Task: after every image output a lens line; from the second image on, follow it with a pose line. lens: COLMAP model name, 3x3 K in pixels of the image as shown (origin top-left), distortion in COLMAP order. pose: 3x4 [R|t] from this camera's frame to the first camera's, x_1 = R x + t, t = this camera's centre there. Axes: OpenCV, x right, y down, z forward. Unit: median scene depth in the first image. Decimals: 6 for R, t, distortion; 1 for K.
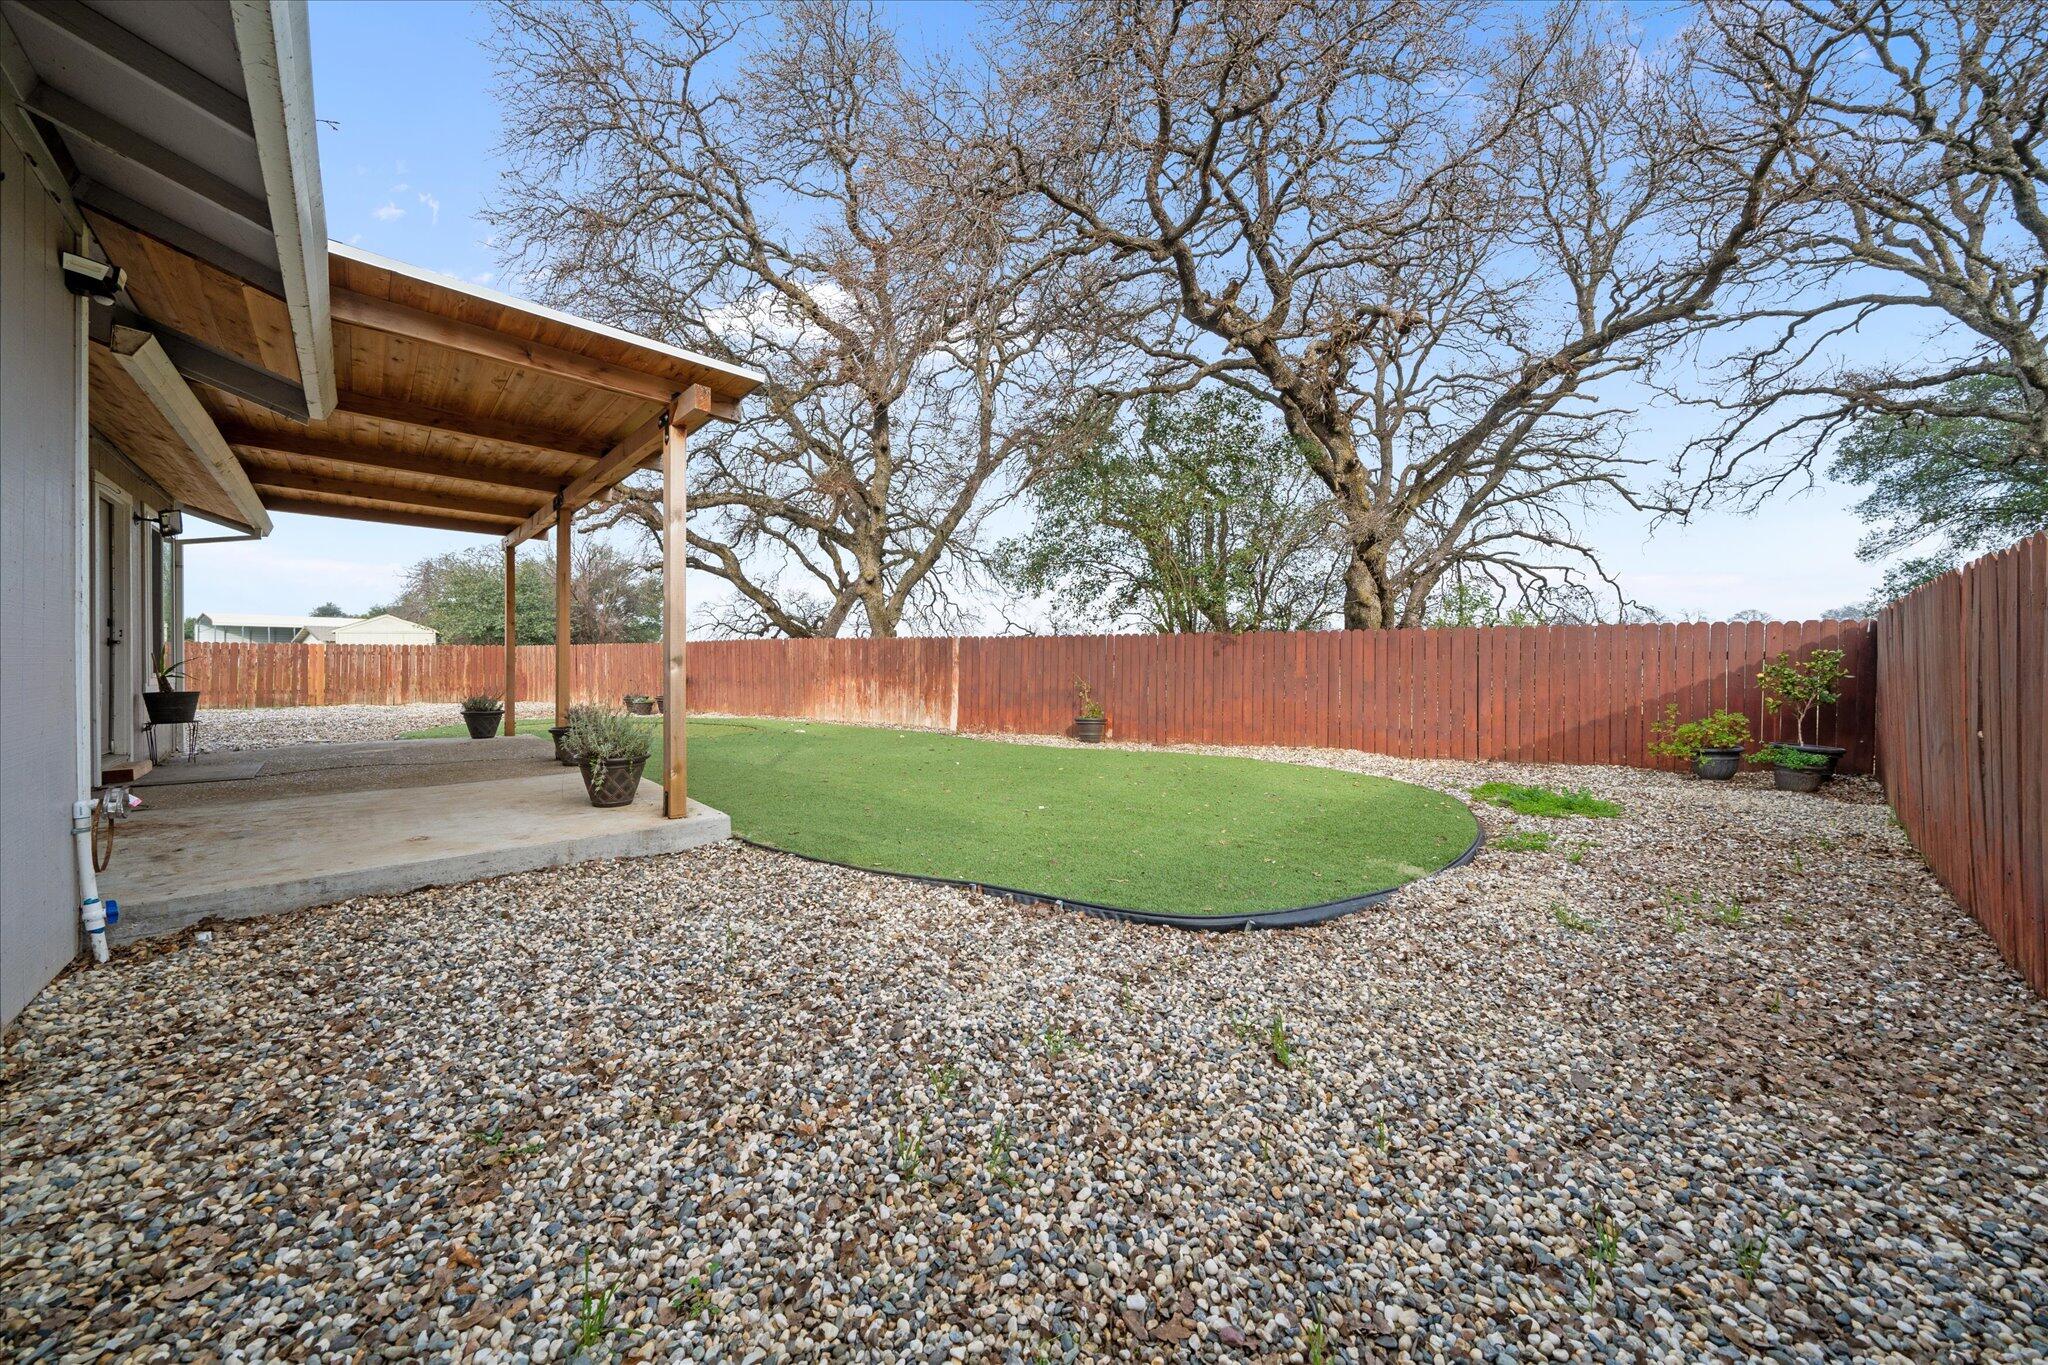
lens RADIAL K [[704.5, 0, 1039.4], [0, 704.5, 672.3], [0, 0, 1]] dist [-0.007338, -0.000078]
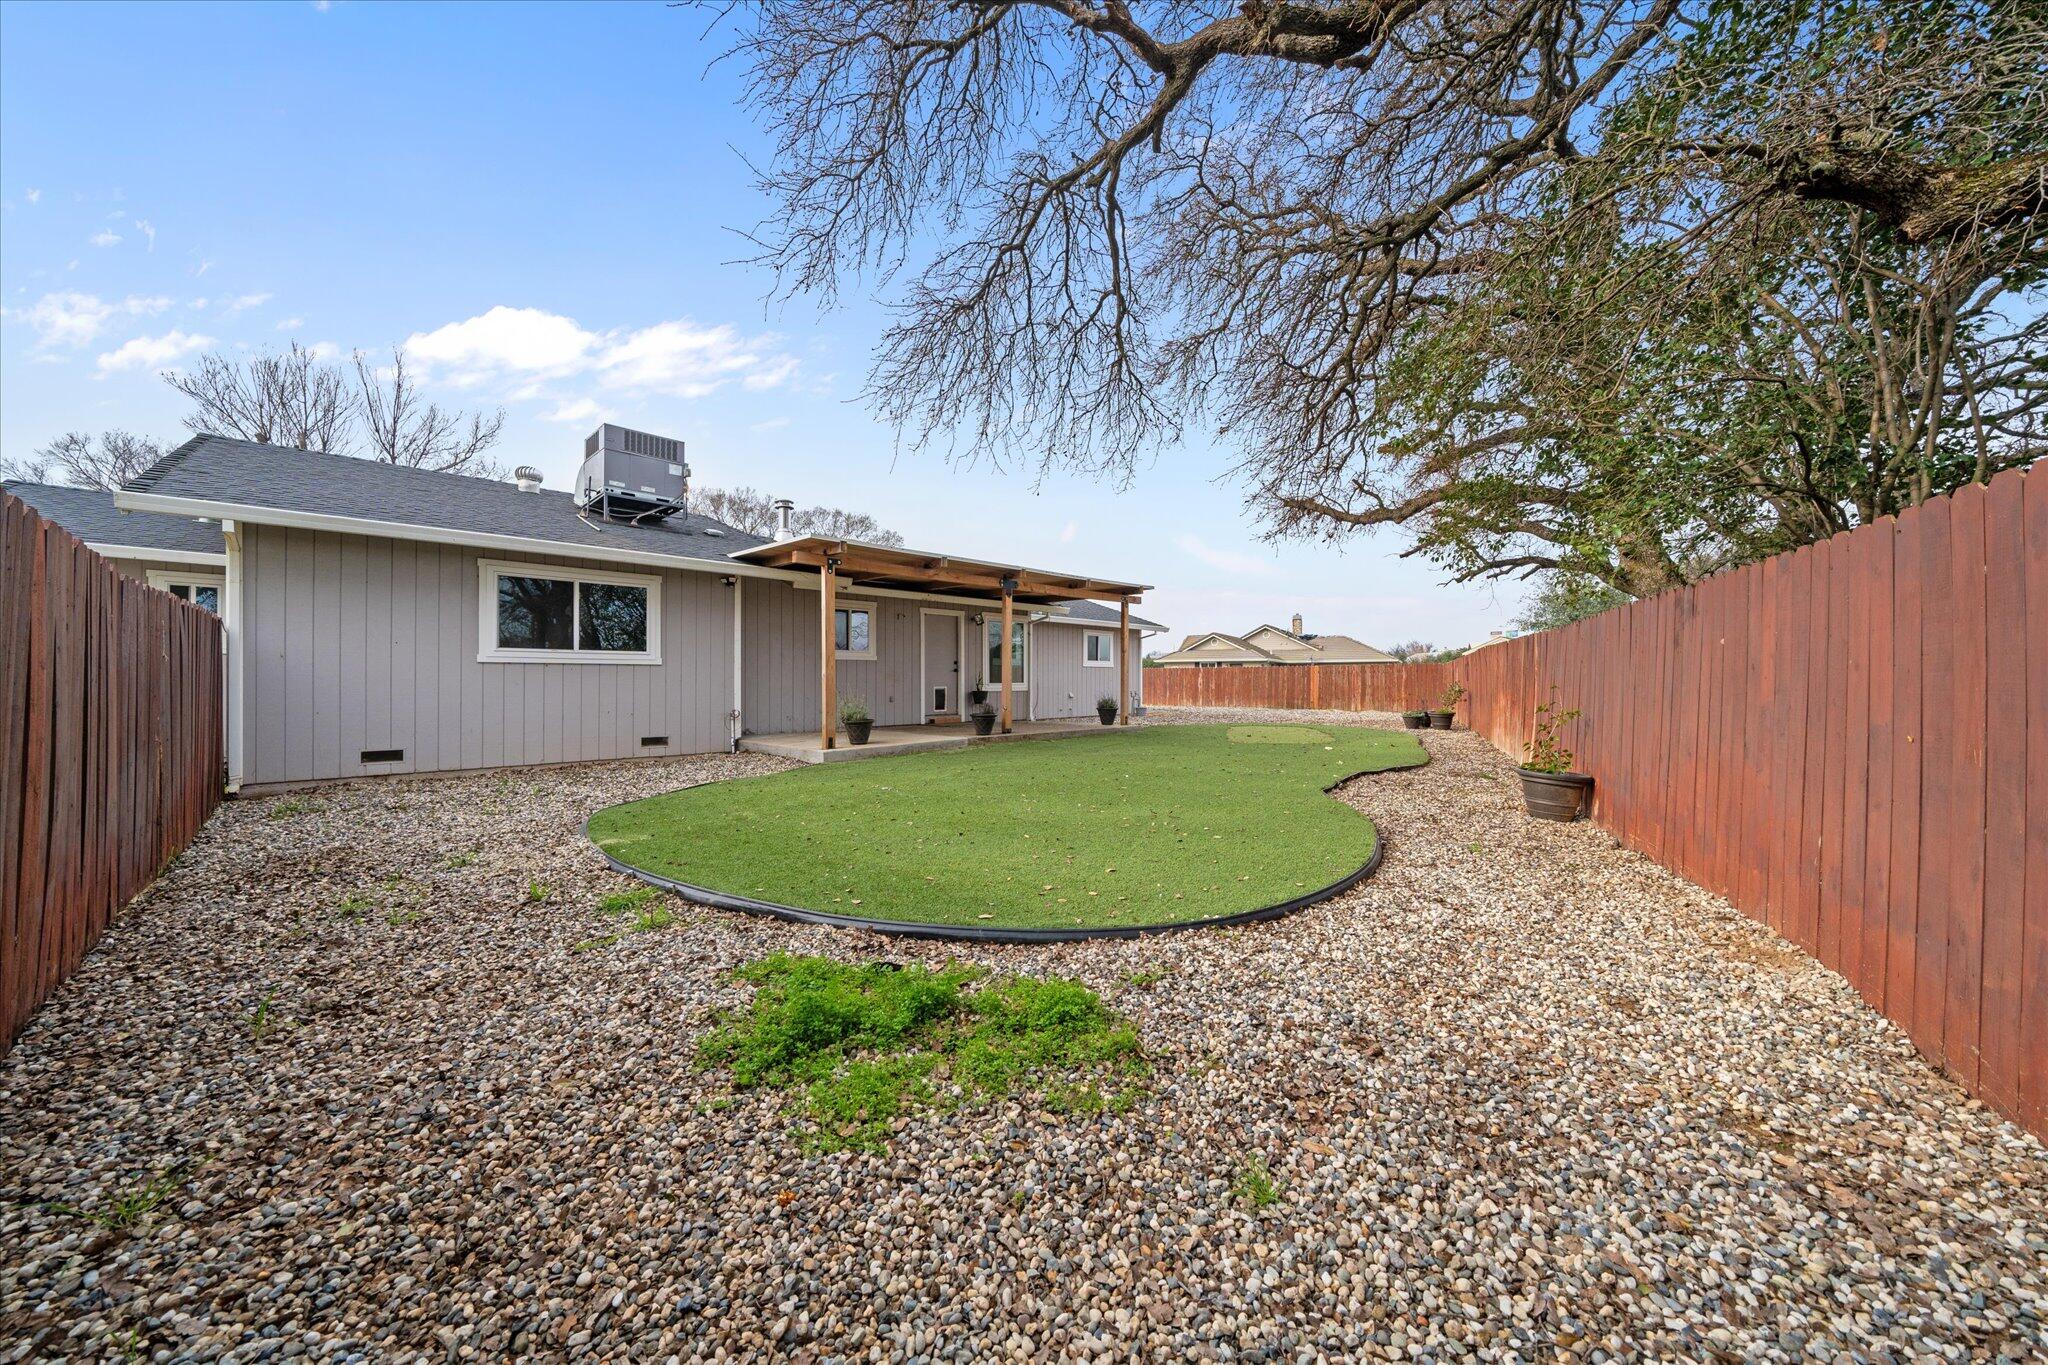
lens RADIAL K [[695.0, 0, 1022.5], [0, 695.0, 691.6], [0, 0, 1]] dist [-0.000059, 0.000009]
pose [[0.039929, 0.012323, -0.999127, 0.378388], [-0.008692, 0.999890, 0.011985, -0.000184], [0.999165, 0.008205, 0.040032, 0.356937]]
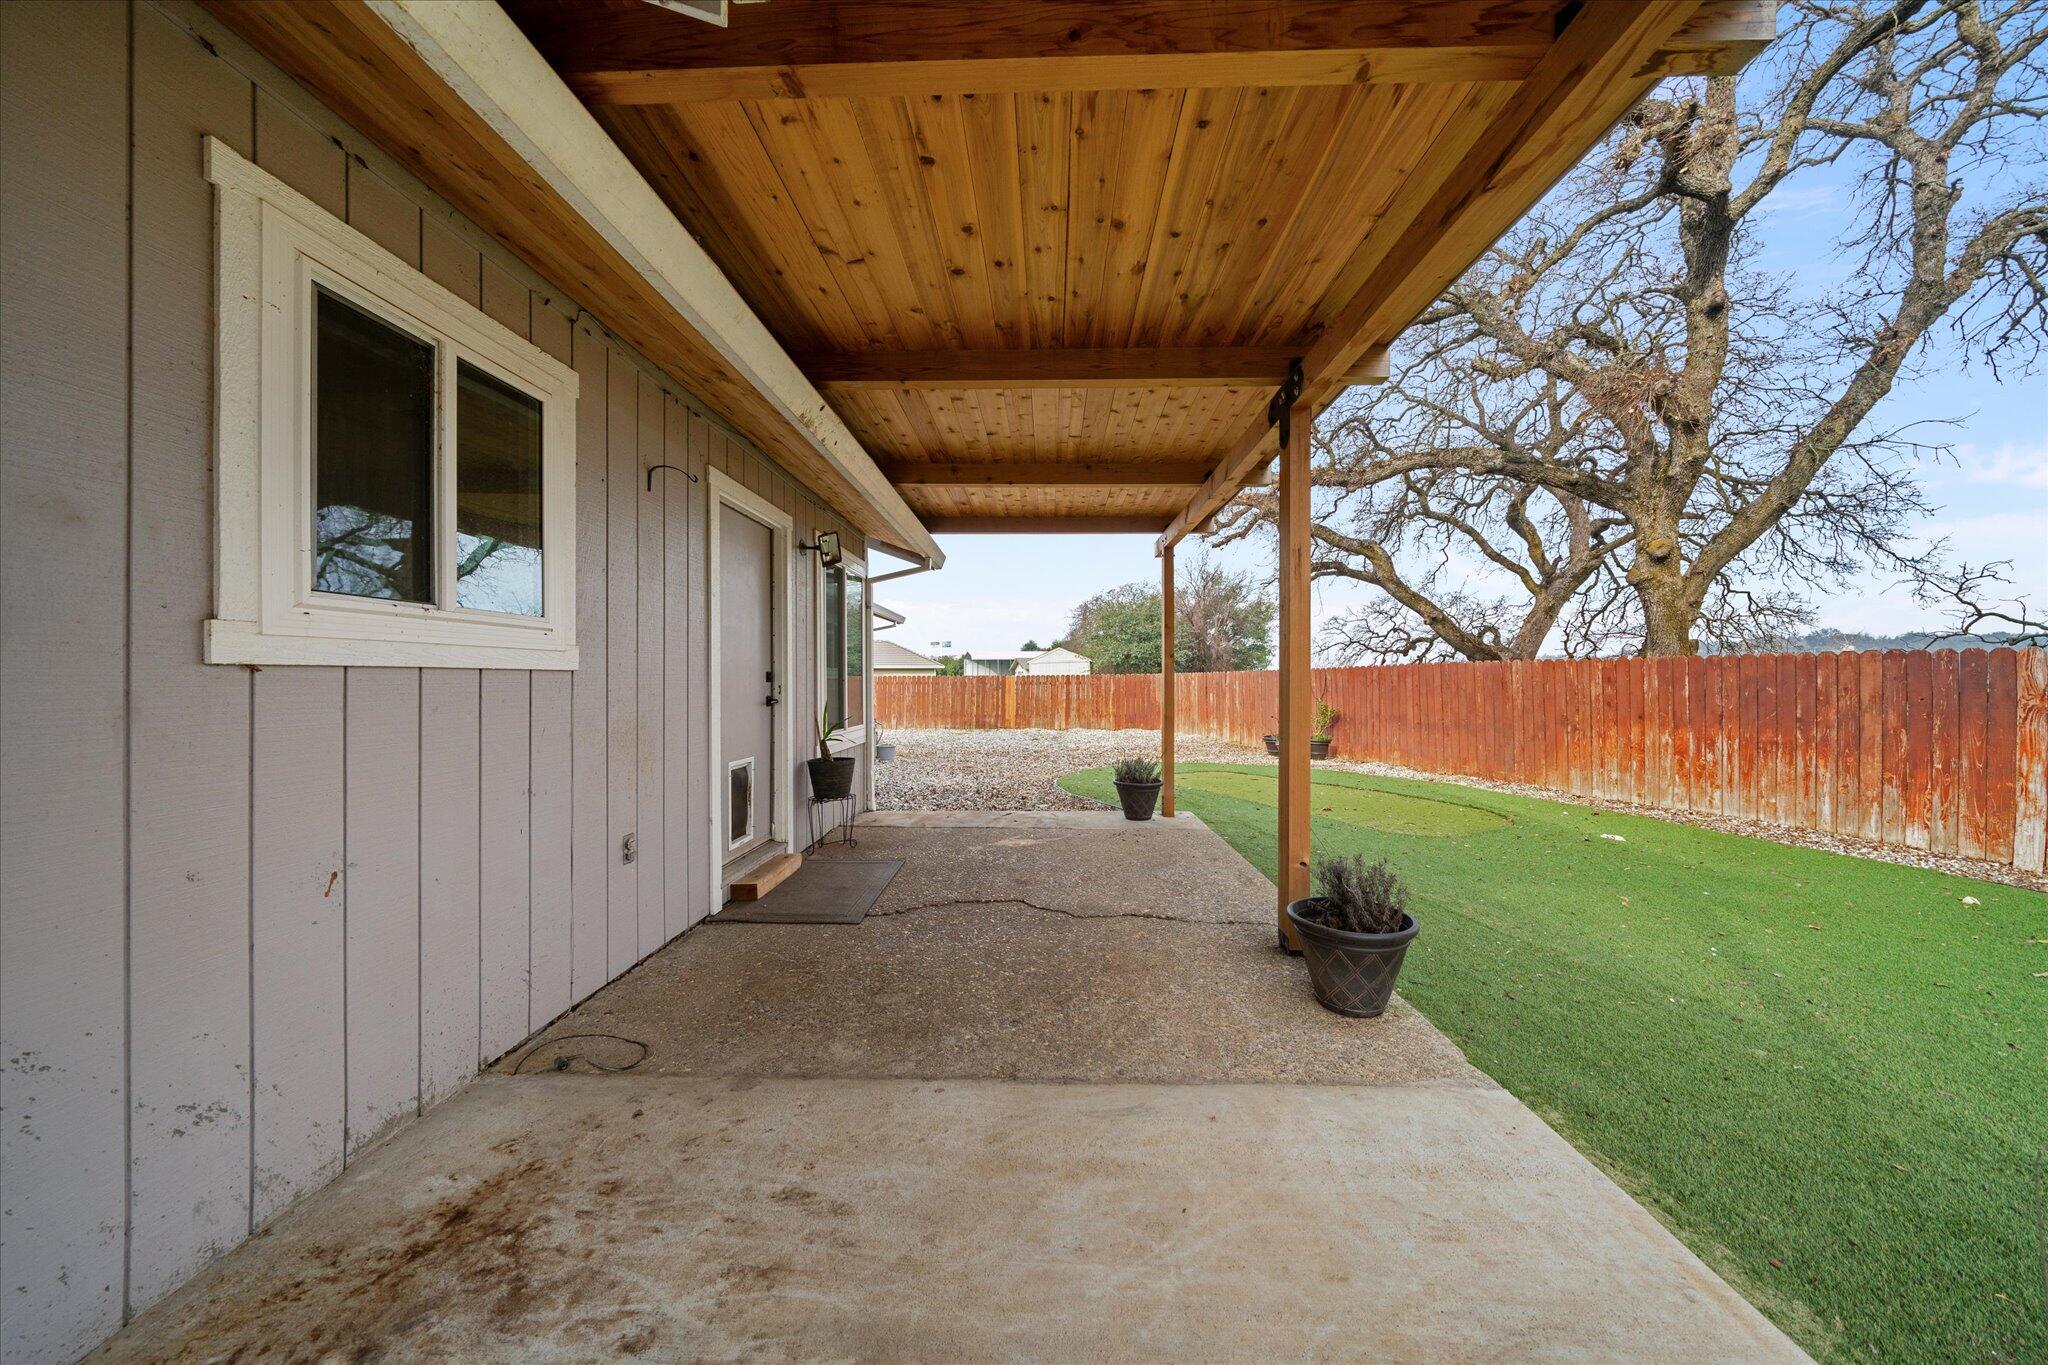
lens RADIAL K [[707.6, 0, 1024.0], [0, 707.6, 682.5], [0, 0, 1]] dist [-0.000665, -0.000058]
pose [[0.693718, -0.006314, -0.720219, -0.172752], [-0.001635, 0.999945, -0.010341, -0.017940], [0.720245, 0.008351, 0.693670, 0.202450]]
